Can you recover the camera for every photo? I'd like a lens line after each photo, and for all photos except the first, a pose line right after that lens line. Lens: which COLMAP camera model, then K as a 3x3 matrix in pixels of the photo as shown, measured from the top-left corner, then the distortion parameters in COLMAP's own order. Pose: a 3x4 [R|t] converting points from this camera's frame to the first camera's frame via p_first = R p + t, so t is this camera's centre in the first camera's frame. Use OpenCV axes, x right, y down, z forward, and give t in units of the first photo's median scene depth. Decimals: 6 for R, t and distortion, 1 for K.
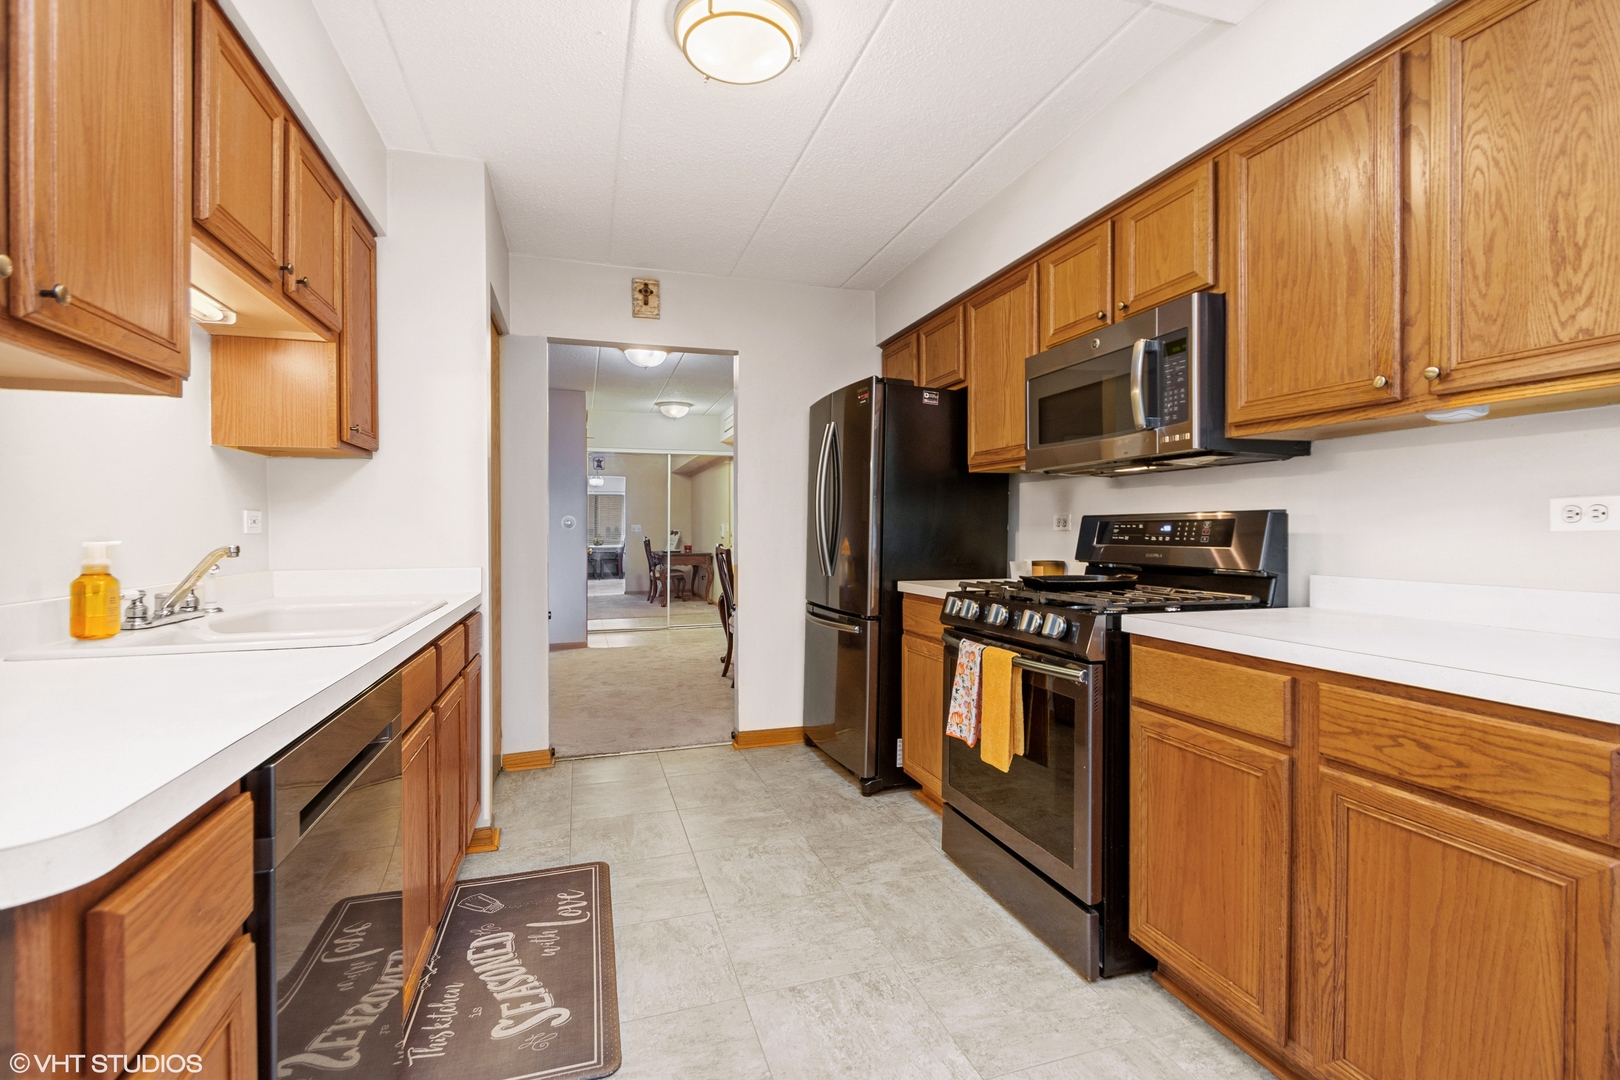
lens RADIAL K [[714.2, 0, 813.7], [0, 714.2, 533.1], [0, 0, 1]] dist [0.017172, -0.017033]
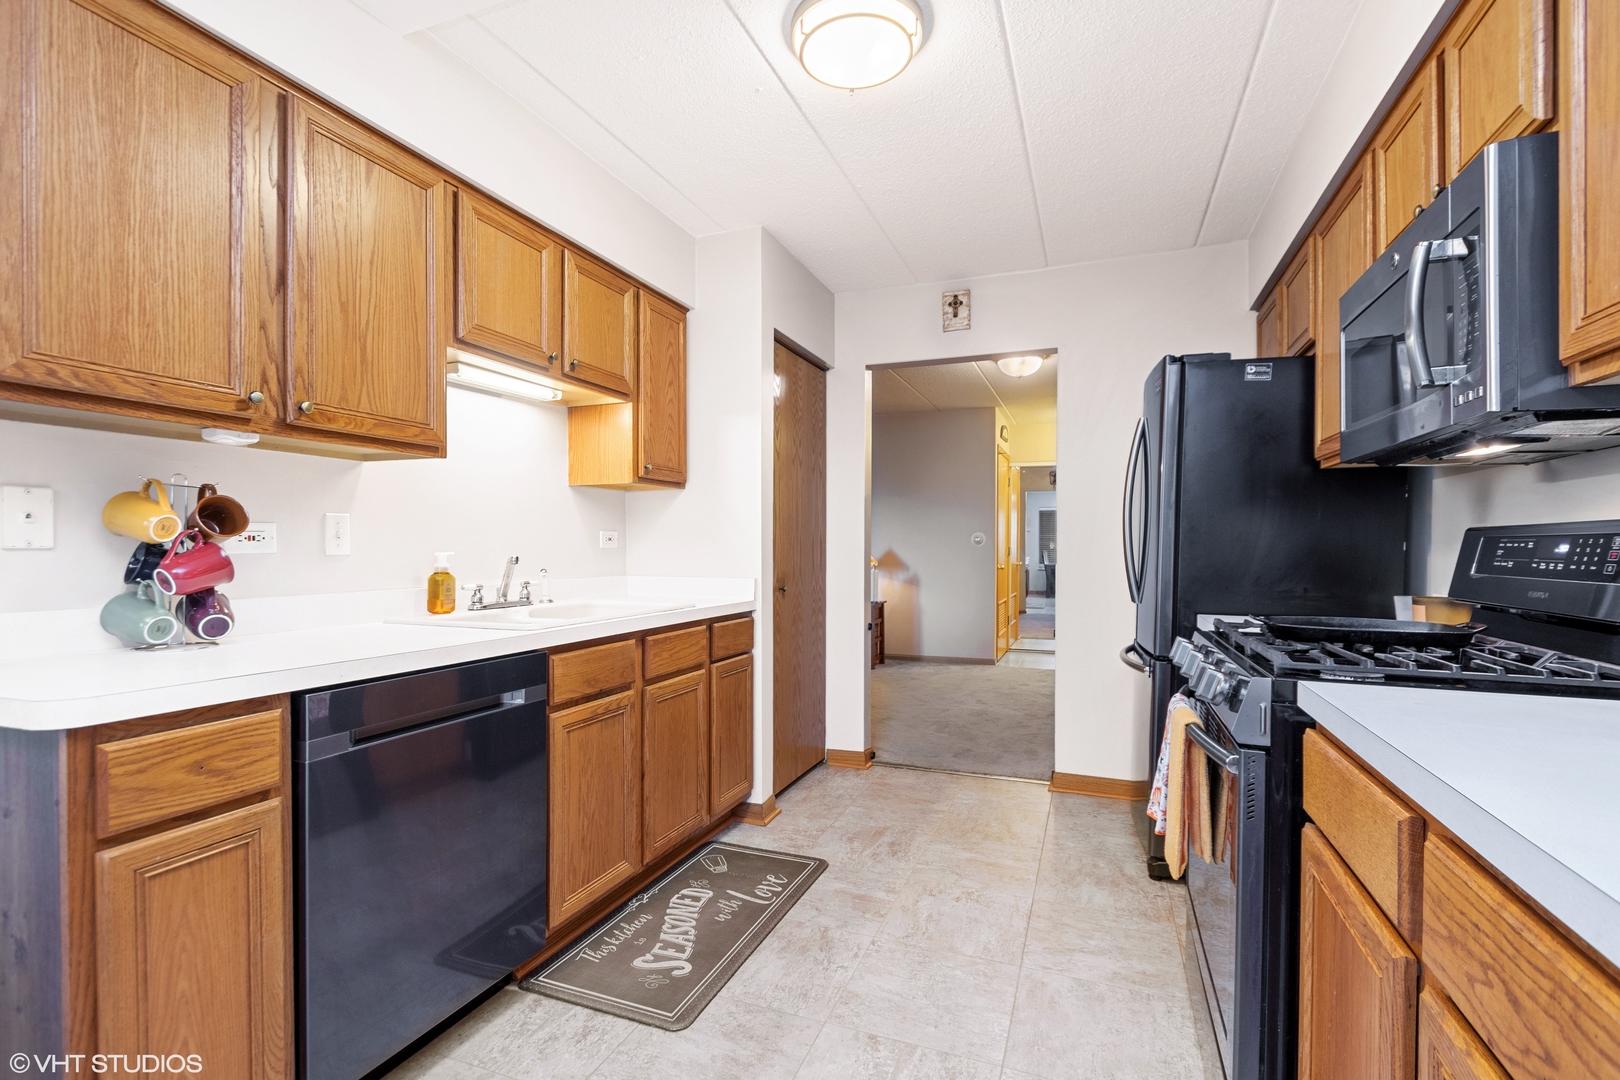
lens RADIAL K [[733.8, 0, 816.9], [0, 733.8, 546.8], [0, 0, 1]] dist [-0.000348, -0.000606]
pose [[0.775143, 0.005908, -0.631758, 0.411220], [-0.008352, 0.999965, -0.000896, -0.002646], [0.631730, 0.005971, 0.775165, 0.164835]]
